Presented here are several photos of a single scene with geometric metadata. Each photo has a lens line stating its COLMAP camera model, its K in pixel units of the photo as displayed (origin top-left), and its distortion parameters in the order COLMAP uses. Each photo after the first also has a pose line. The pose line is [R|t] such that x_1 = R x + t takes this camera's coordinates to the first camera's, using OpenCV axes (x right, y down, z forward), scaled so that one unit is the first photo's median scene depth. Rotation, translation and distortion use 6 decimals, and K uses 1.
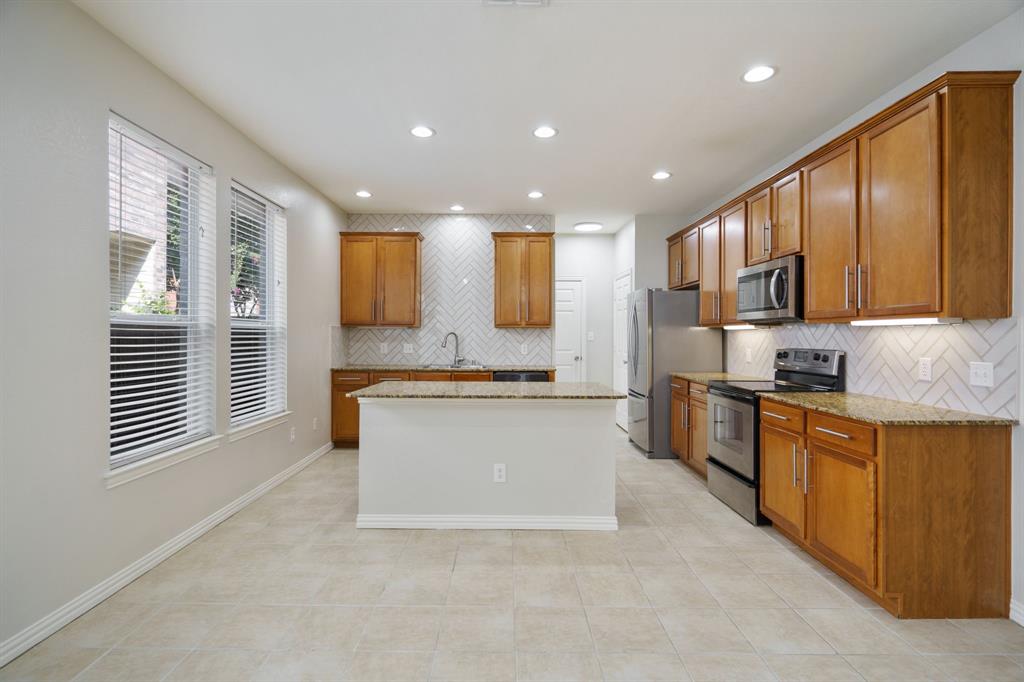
lens RADIAL K [[475.2, 0, 506.5], [0, 475.2, 339.5], [0, 0, 1]] dist [-0.000754, 0.000337]
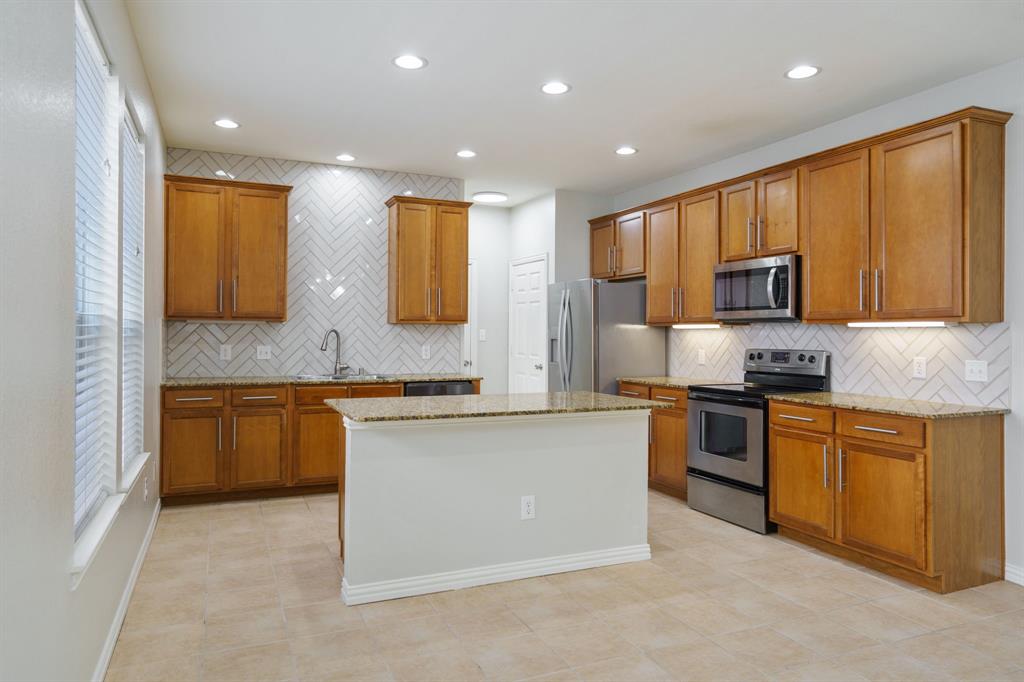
lens RADIAL K [[636.7, 0, 509.2], [0, 636.7, 335.1], [0, 0, 1]] dist [-0.006660, 0.015436]
pose [[0.918078, 0.001744, 0.396397, -0.468590], [-0.000054, 0.999991, -0.004275, -0.005011], [-0.396401, 0.003903, 0.918069, 0.025783]]
